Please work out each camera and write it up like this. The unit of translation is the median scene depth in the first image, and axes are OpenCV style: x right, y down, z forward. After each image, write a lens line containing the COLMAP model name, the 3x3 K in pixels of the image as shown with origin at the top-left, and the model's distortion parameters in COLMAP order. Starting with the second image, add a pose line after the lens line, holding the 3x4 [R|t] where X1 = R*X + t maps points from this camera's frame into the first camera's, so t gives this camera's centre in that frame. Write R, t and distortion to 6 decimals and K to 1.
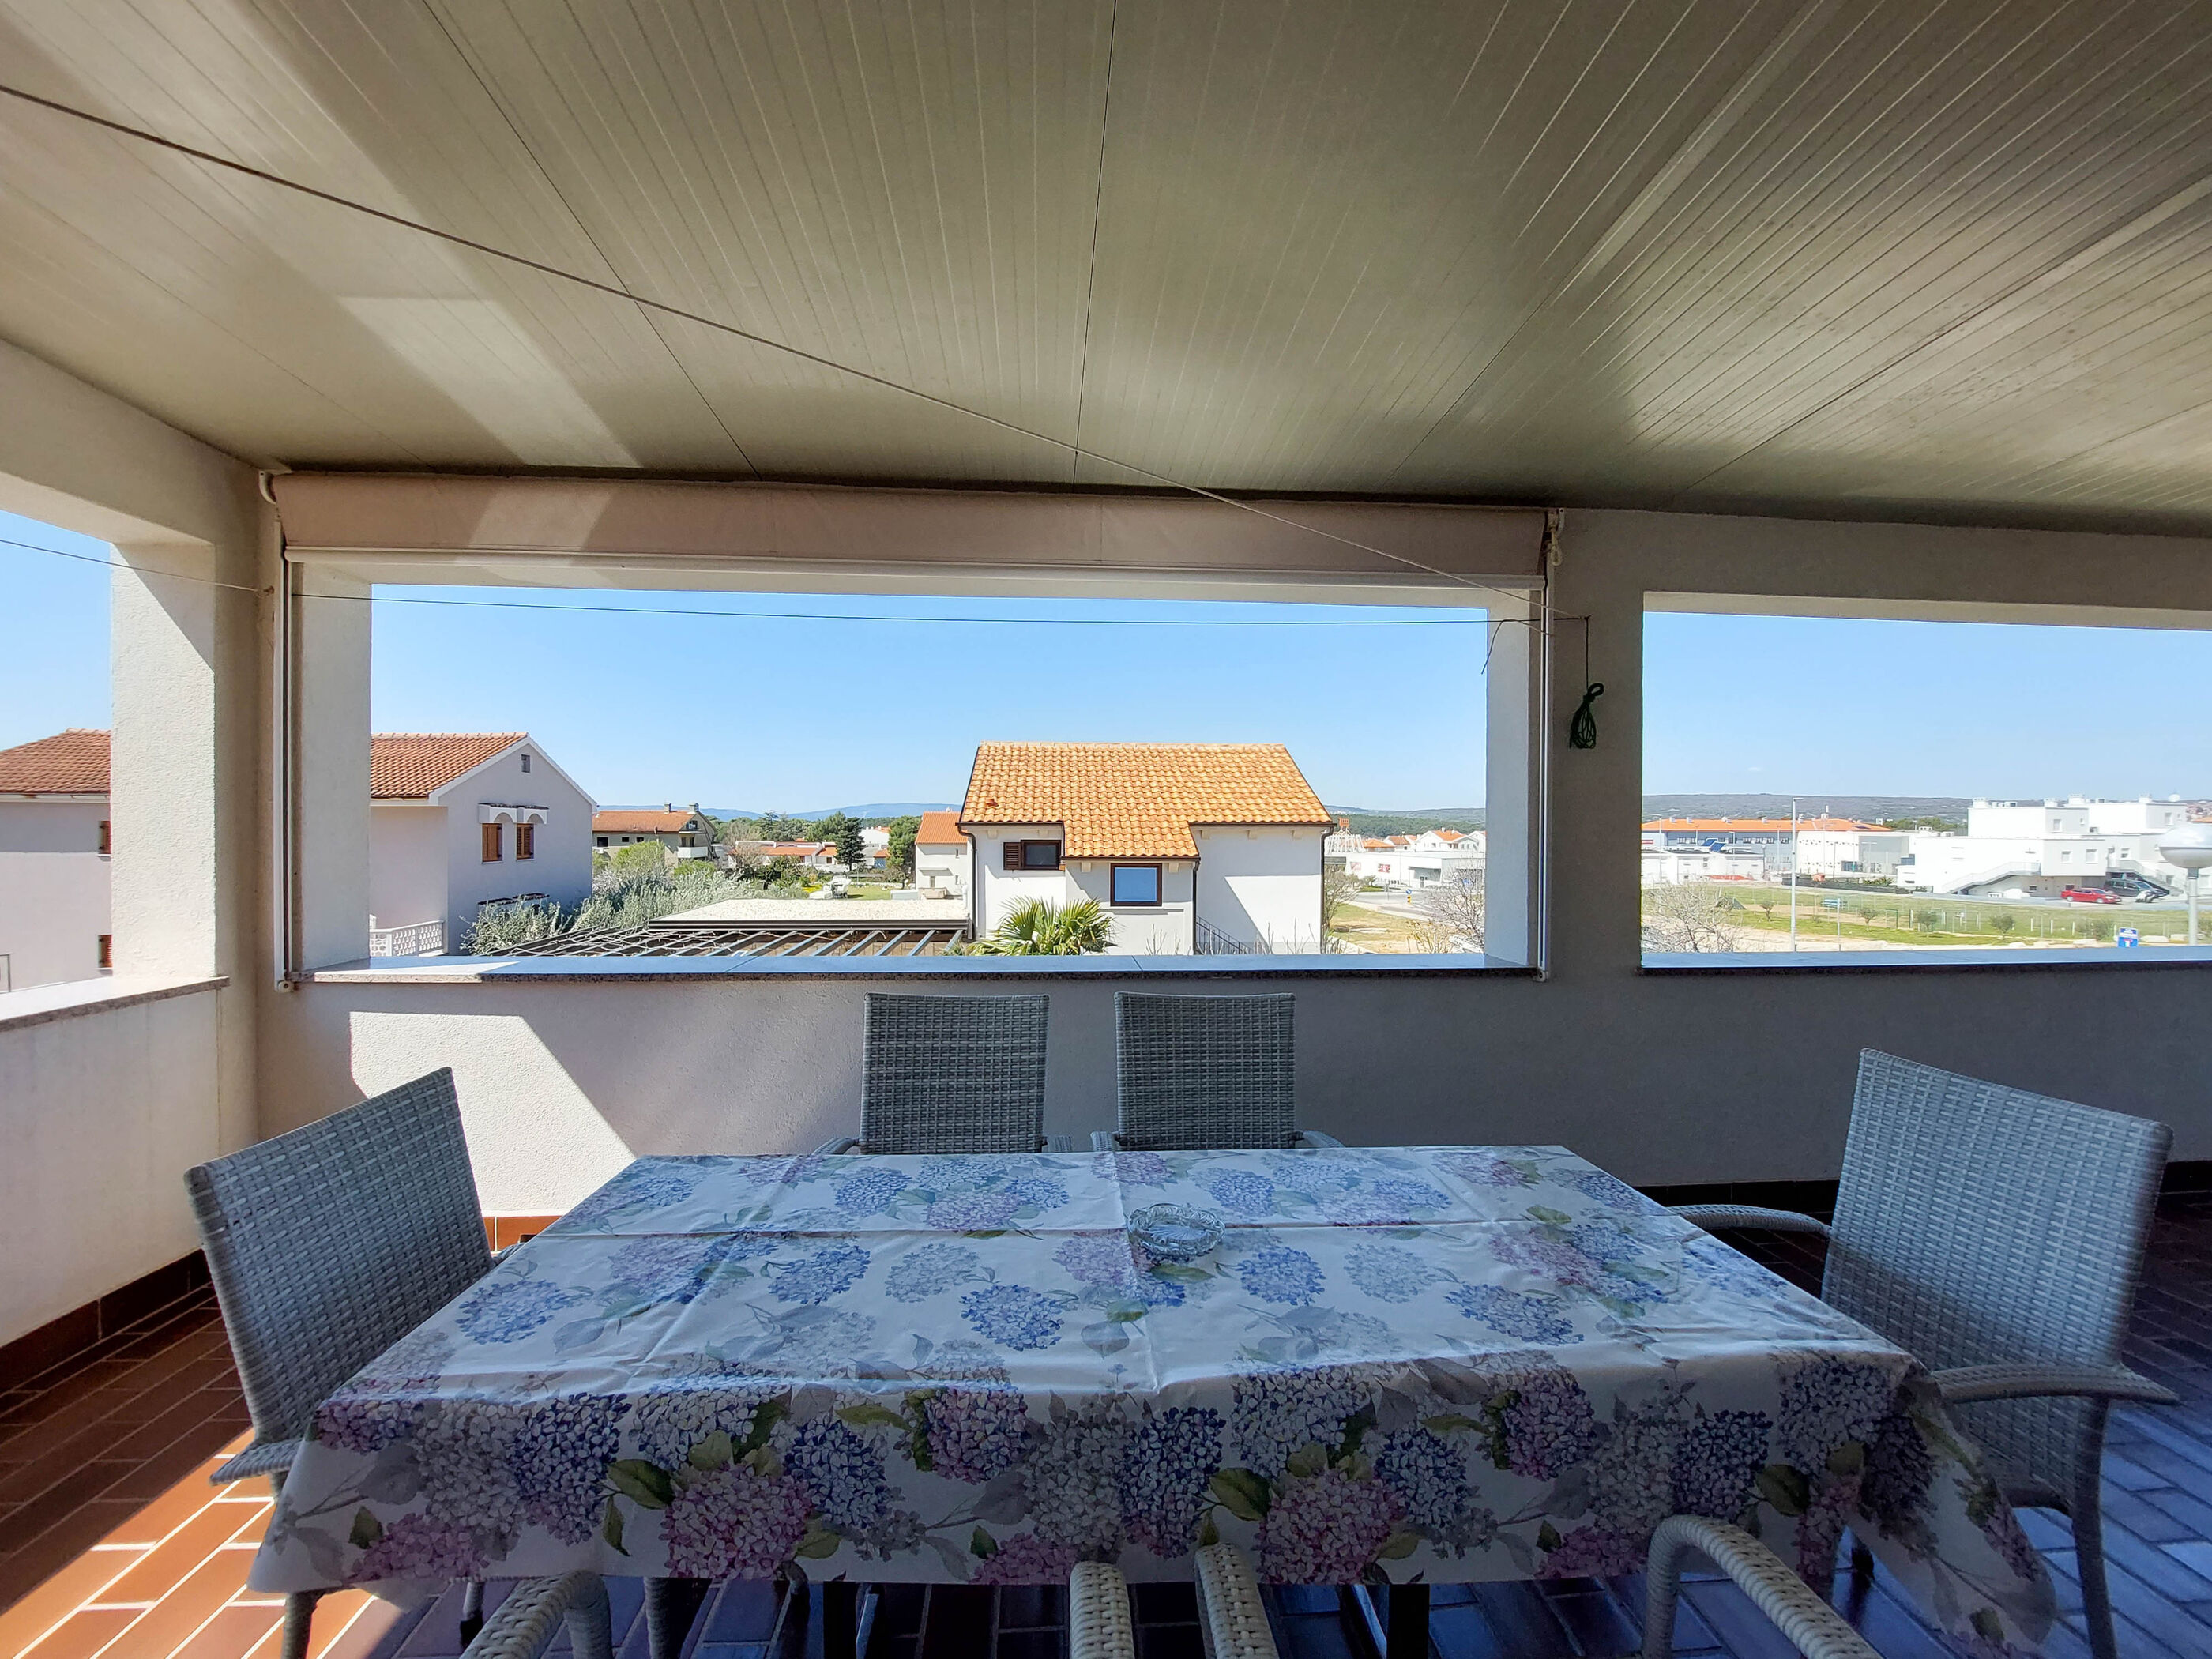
lens RADIAL K [[880.2, 0, 1102.6], [0, 880.2, 830.5], [0, 0, 1]] dist [-0.020145, -0.000764]
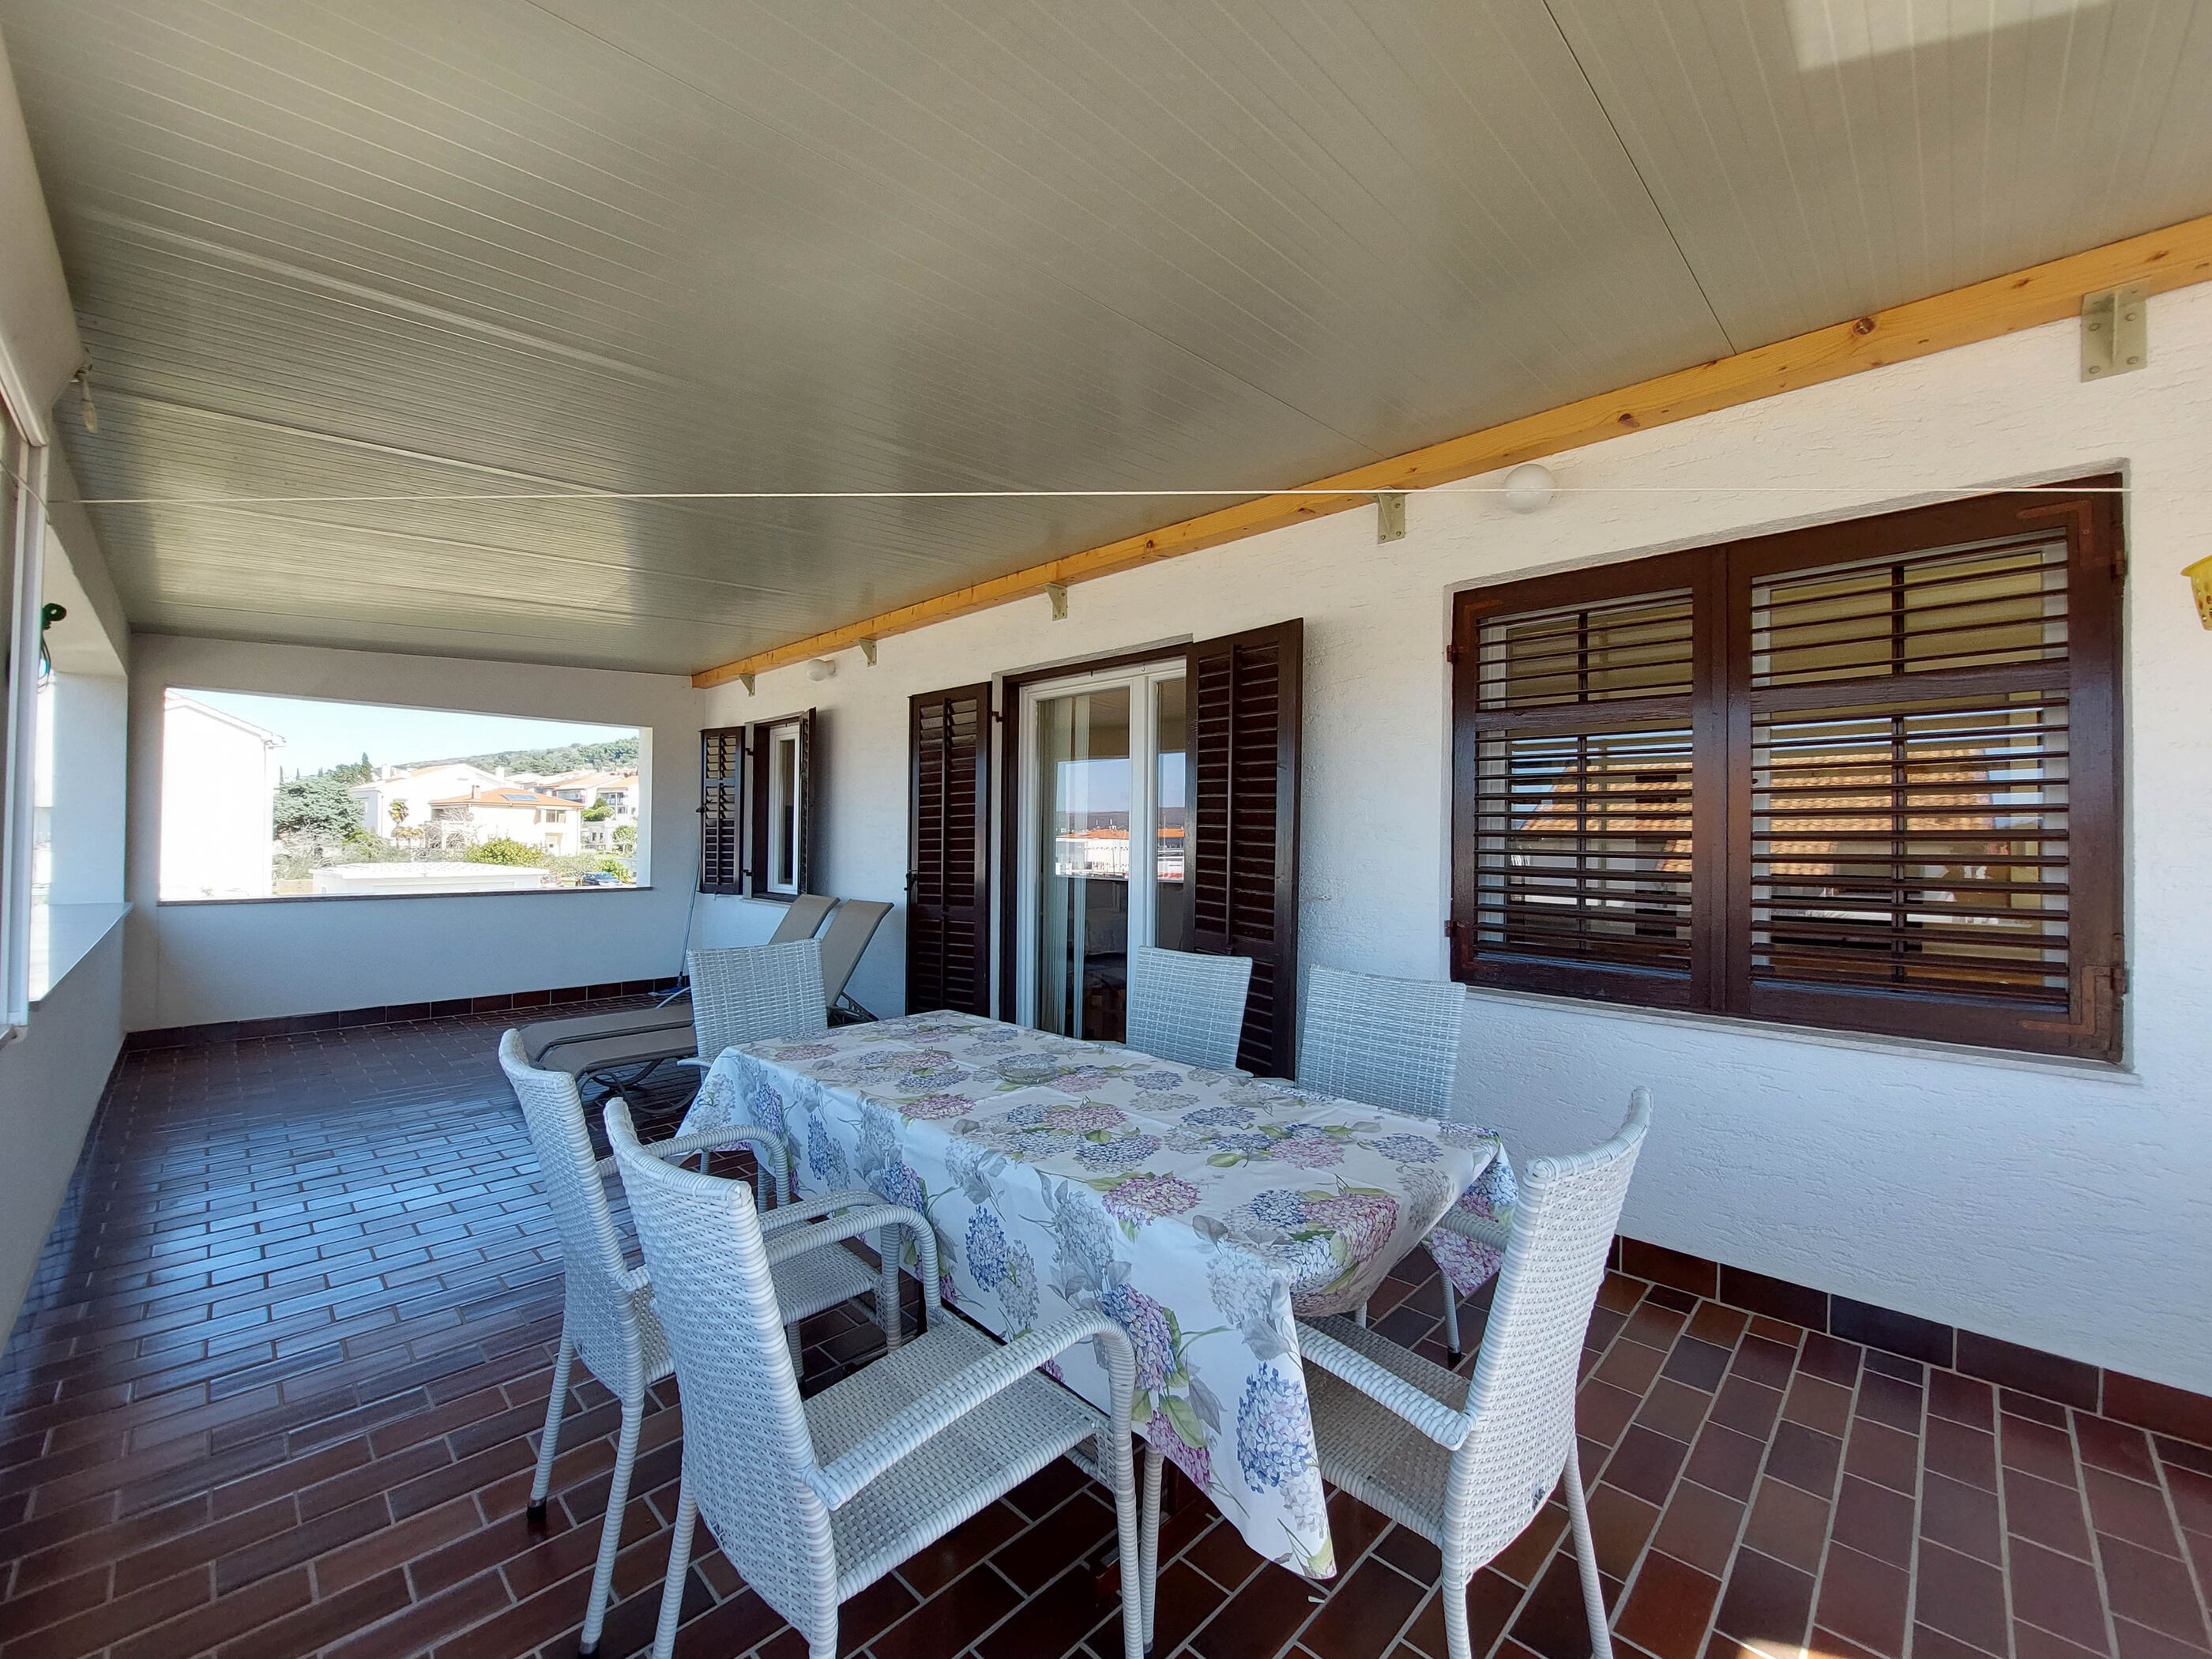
lens RADIAL K [[880.2, 0, 1102.6], [0, 880.2, 830.5], [0, 0, 1]] dist [-0.020145, -0.000764]
pose [[-0.665583, -0.002826, 0.746318, -0.072628], [-0.010301, 0.999932, -0.005400, 0.001428], [-0.746252, -0.011282, -0.665568, 0.119527]]
